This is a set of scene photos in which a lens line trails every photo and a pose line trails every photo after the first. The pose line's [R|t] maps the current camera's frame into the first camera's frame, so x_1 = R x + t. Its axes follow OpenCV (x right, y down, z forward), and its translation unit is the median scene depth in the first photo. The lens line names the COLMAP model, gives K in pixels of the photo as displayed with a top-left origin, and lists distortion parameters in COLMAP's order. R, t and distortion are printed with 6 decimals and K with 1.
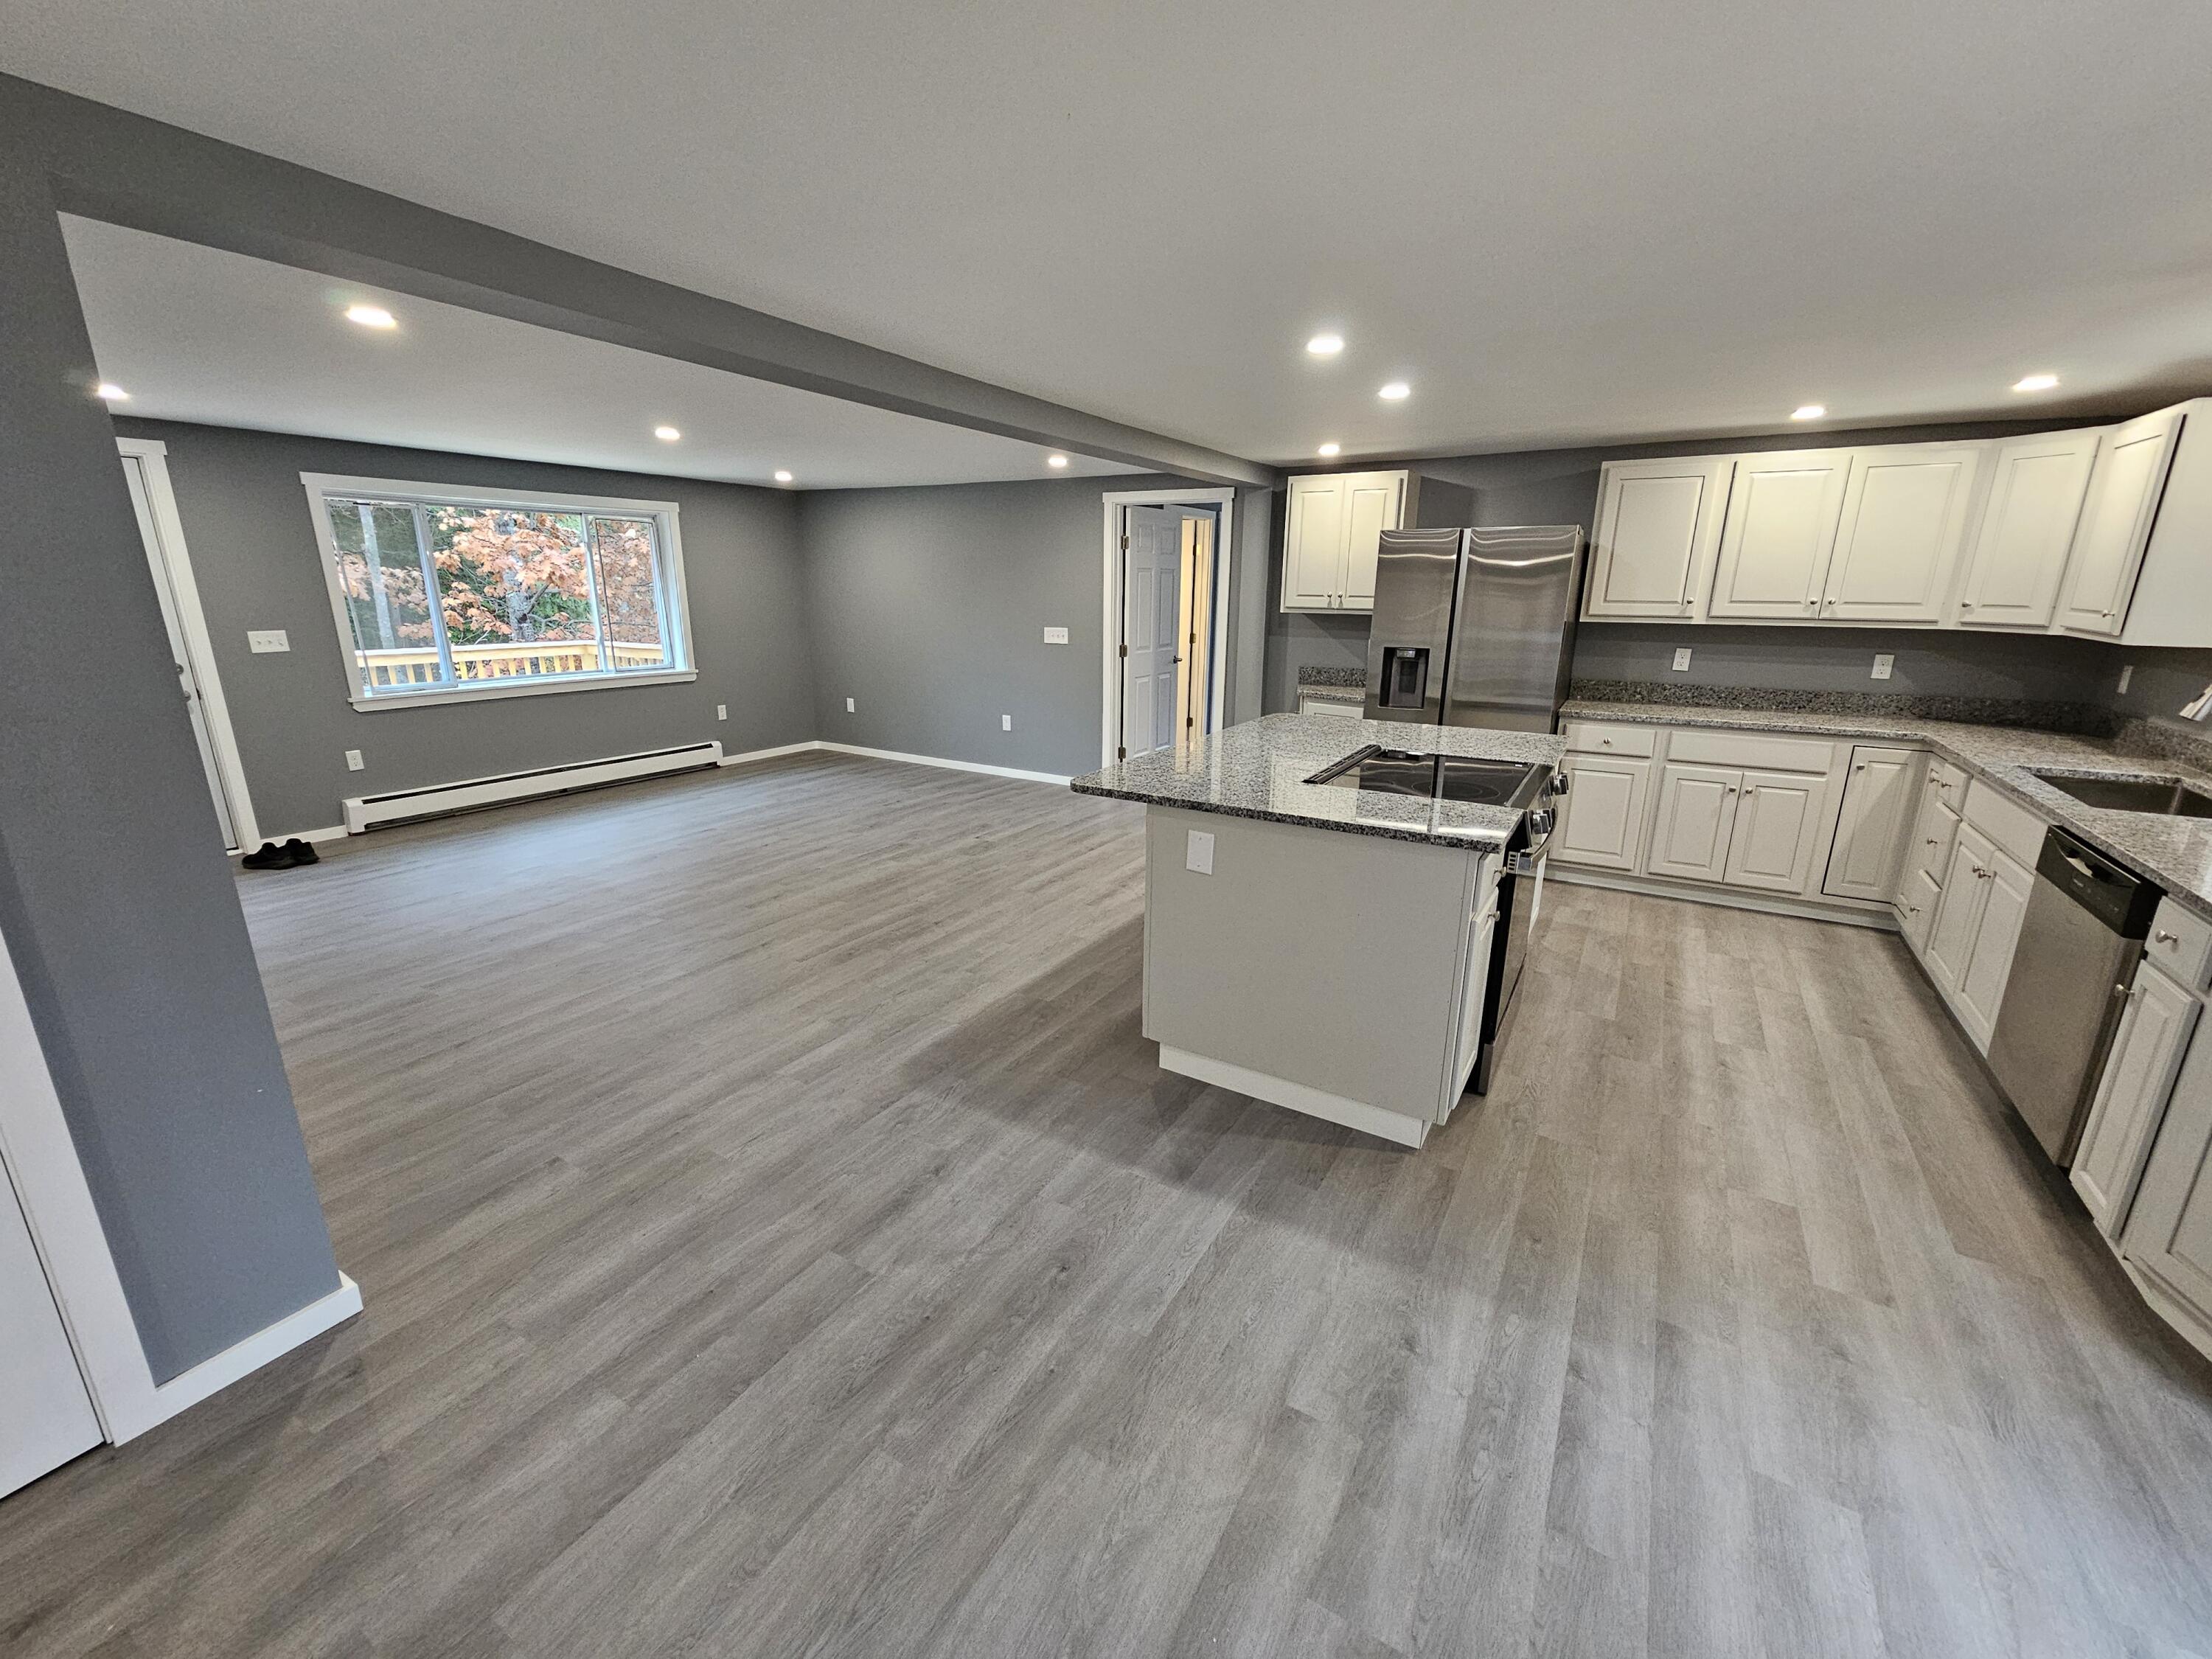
lens RADIAL K [[908.7, 0, 1103.4], [0, 908.7, 828.8], [0, 0, 1]] dist [0.001946, 0.000039]
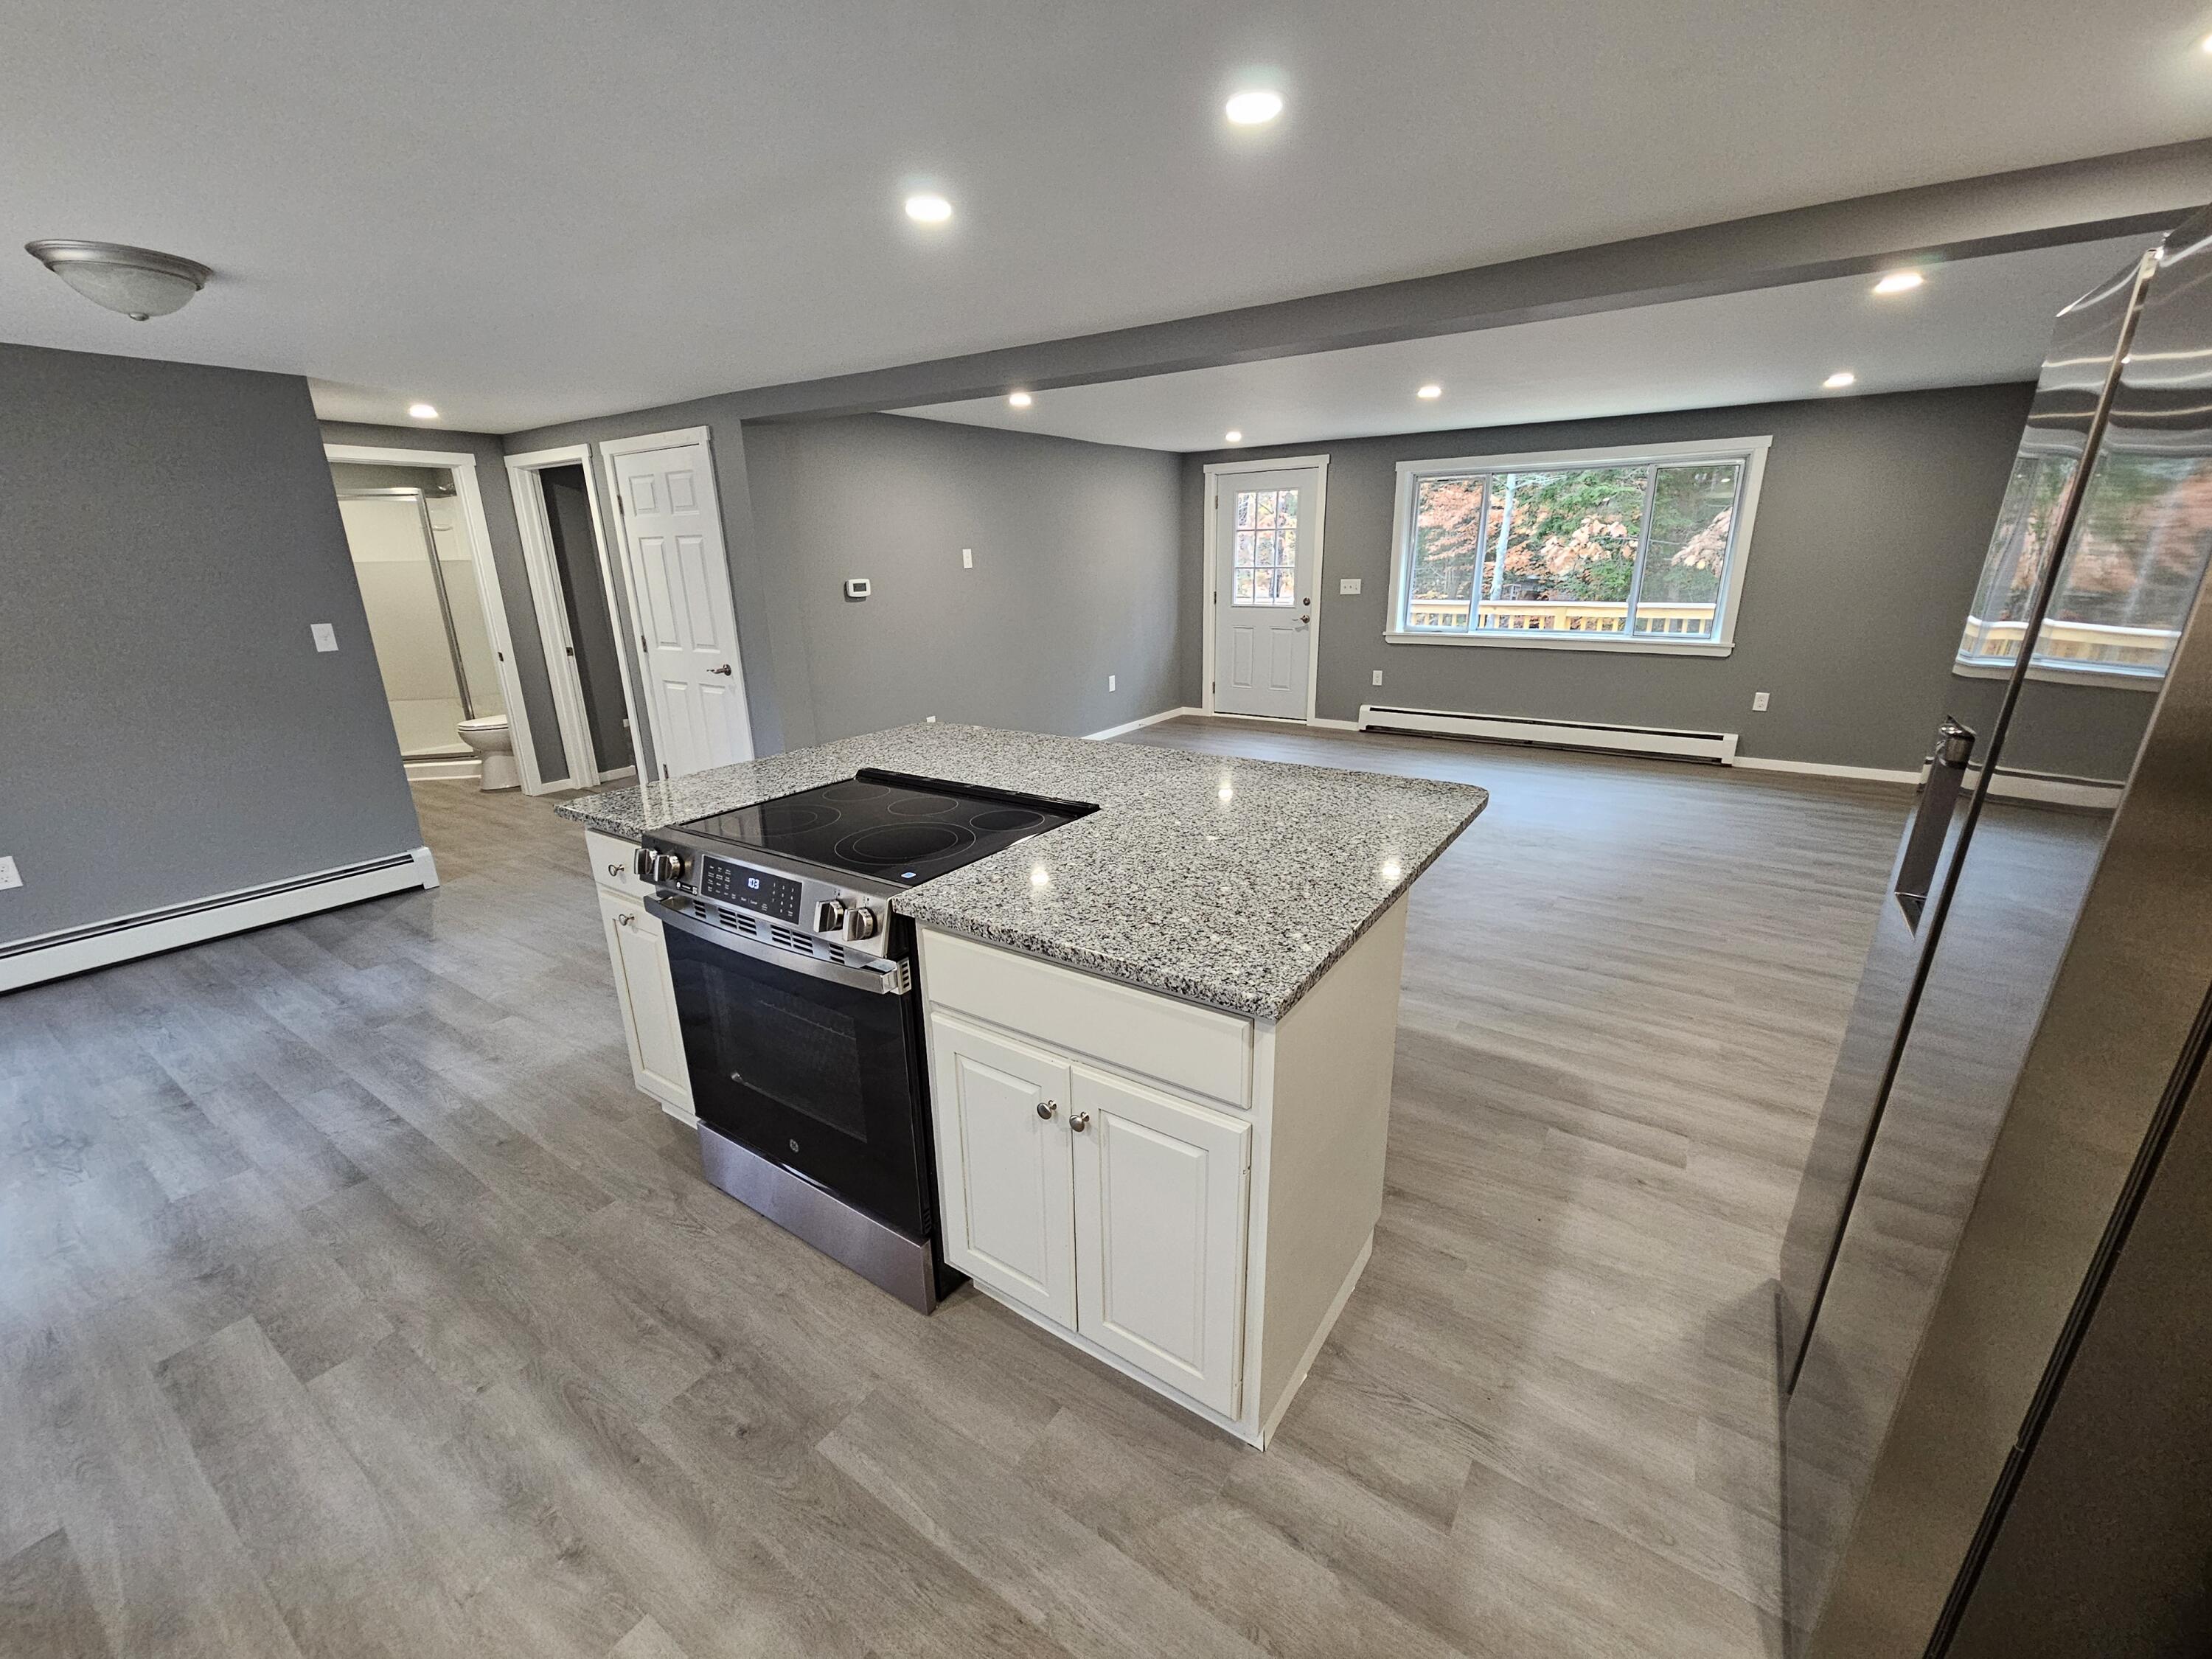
lens RADIAL K [[908.7, 0, 1113.9], [0, 908.7, 841.1], [0, 0, 1]] dist [0.001946, 0.000039]
pose [[-0.052313, 0.298147, -0.953085, 0.786447], [-0.245170, 0.921349, 0.301676, -0.229889], [0.968068, 0.249449, 0.024898, 0.910895]]
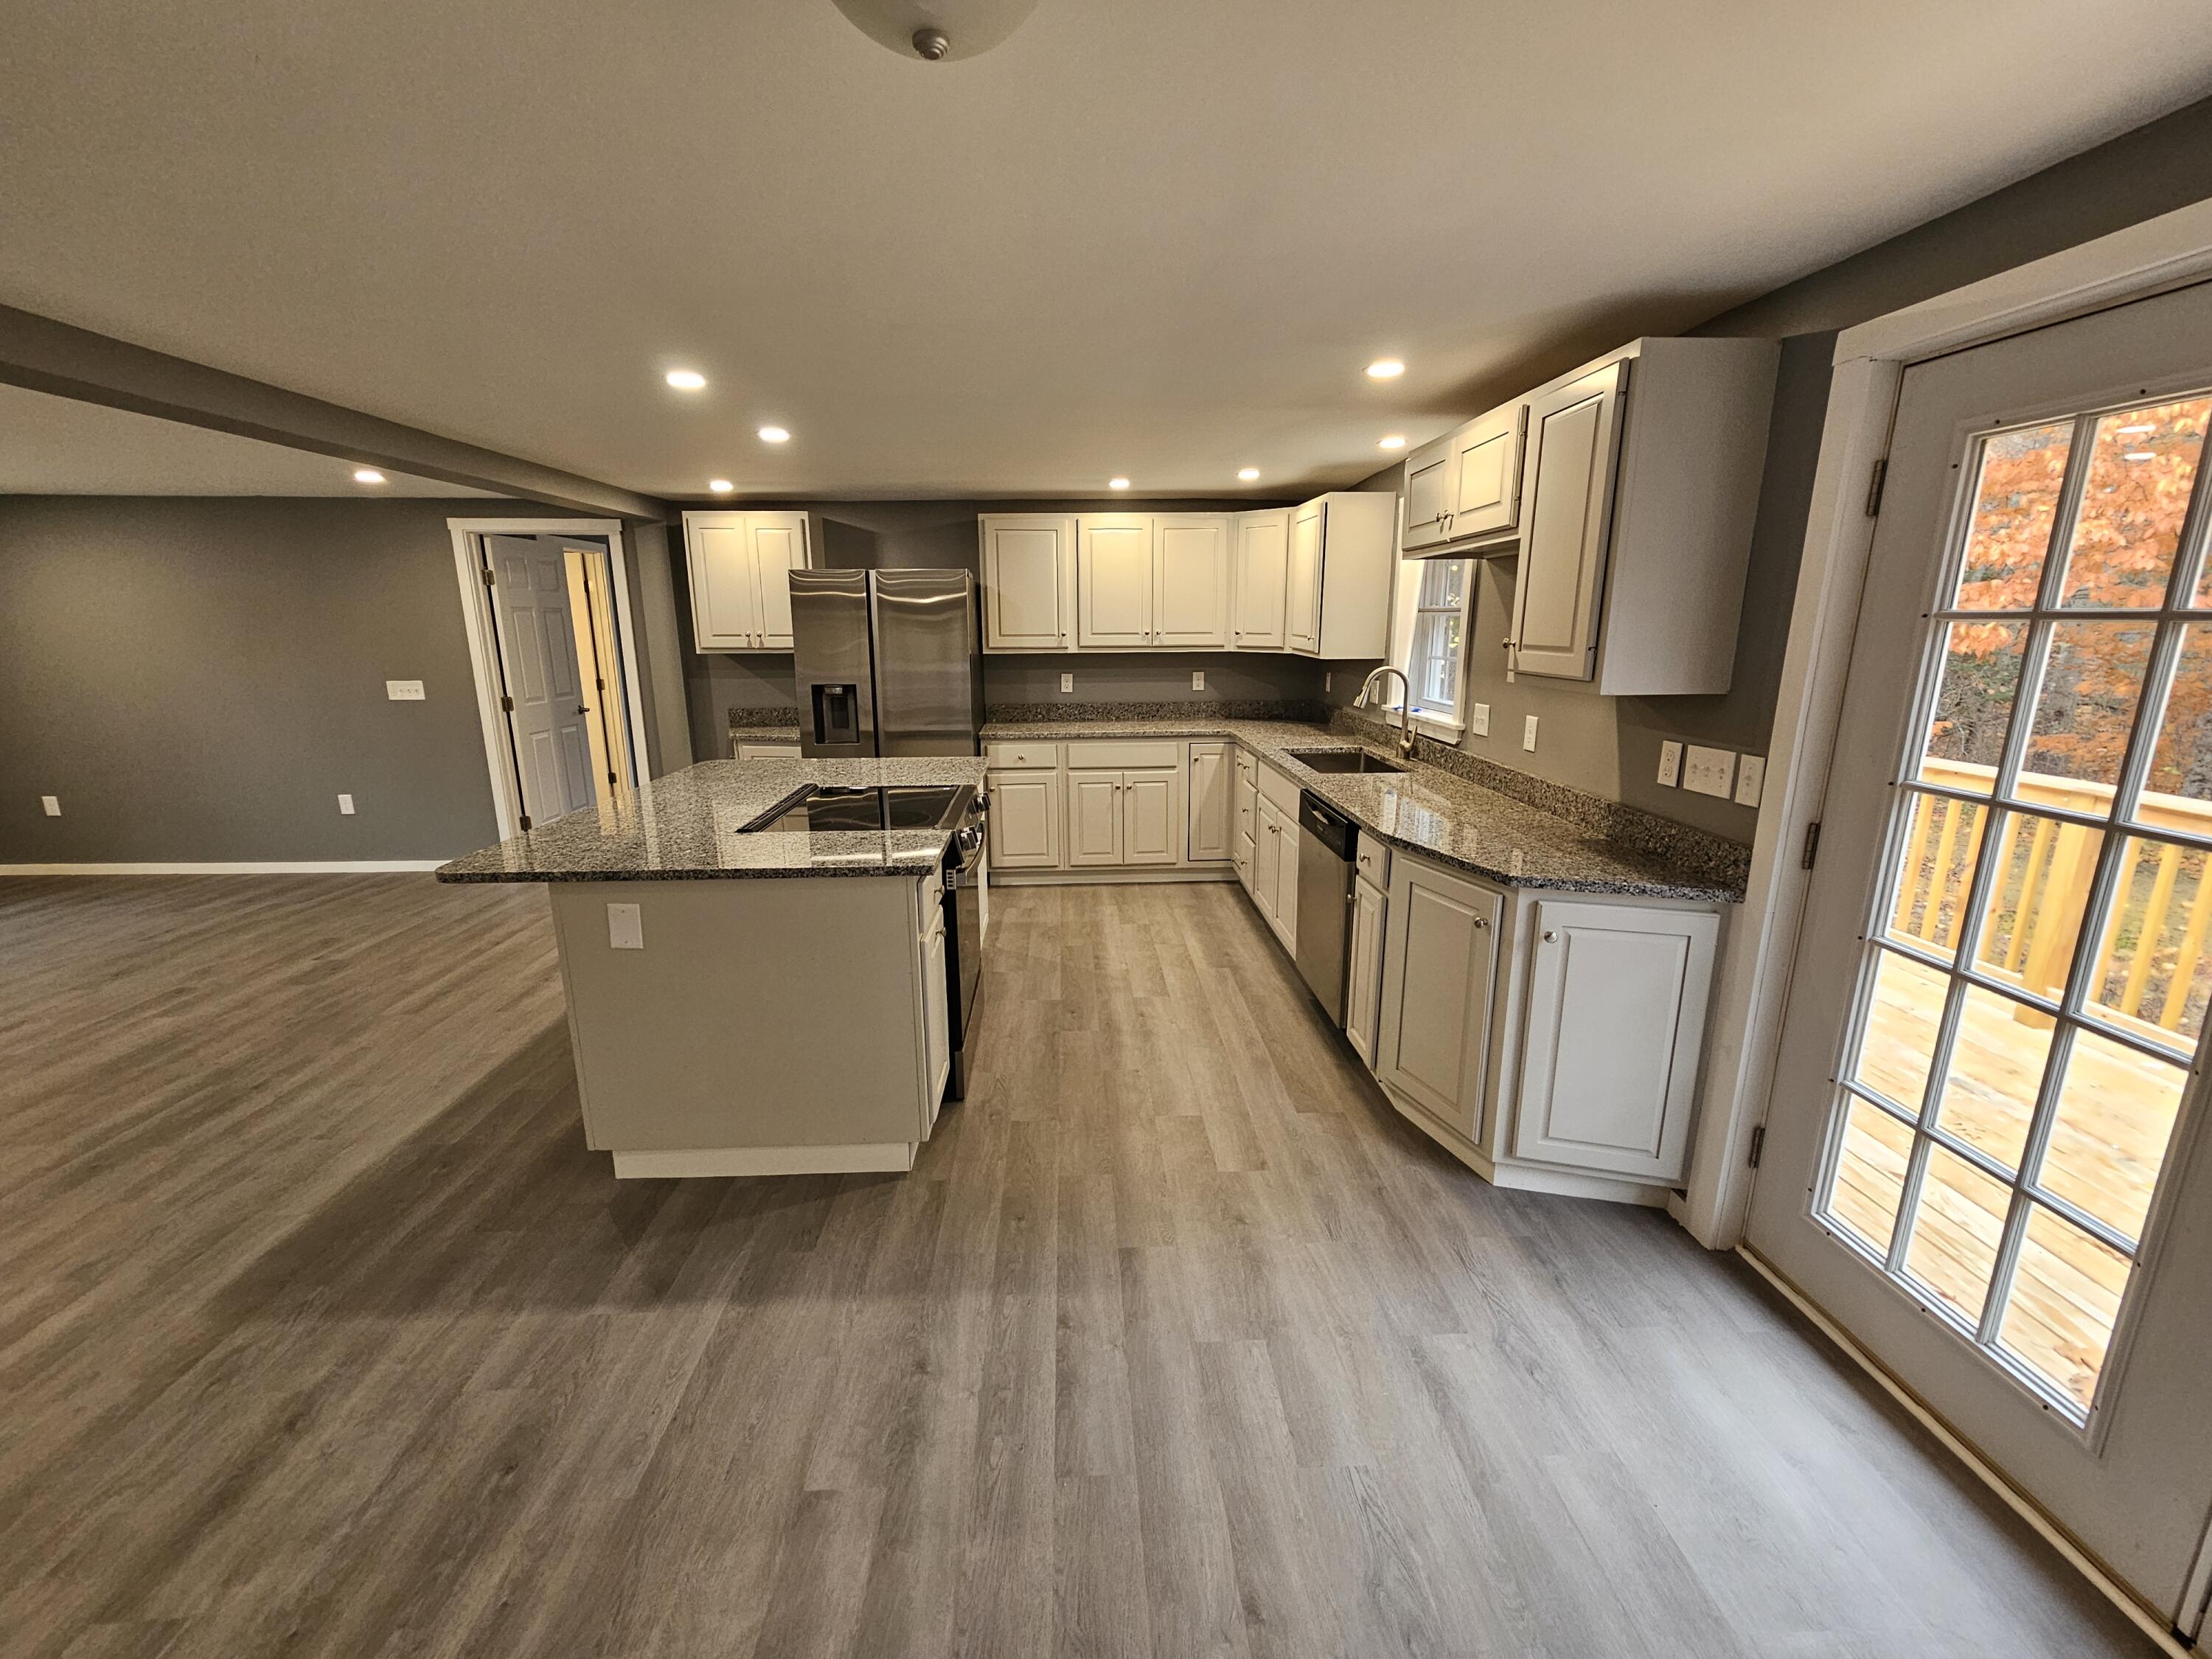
lens RADIAL K [[908.7, 0, 1105.6], [0, 908.7, 829.0], [0, 0, 1]] dist [0.001946, 0.000039]
pose [[0.830957, -0.136070, 0.539439, 0.020429], [0.155855, 0.987738, 0.009071, -0.002196], [-0.534059, 0.076537, 0.841976, -0.005868]]
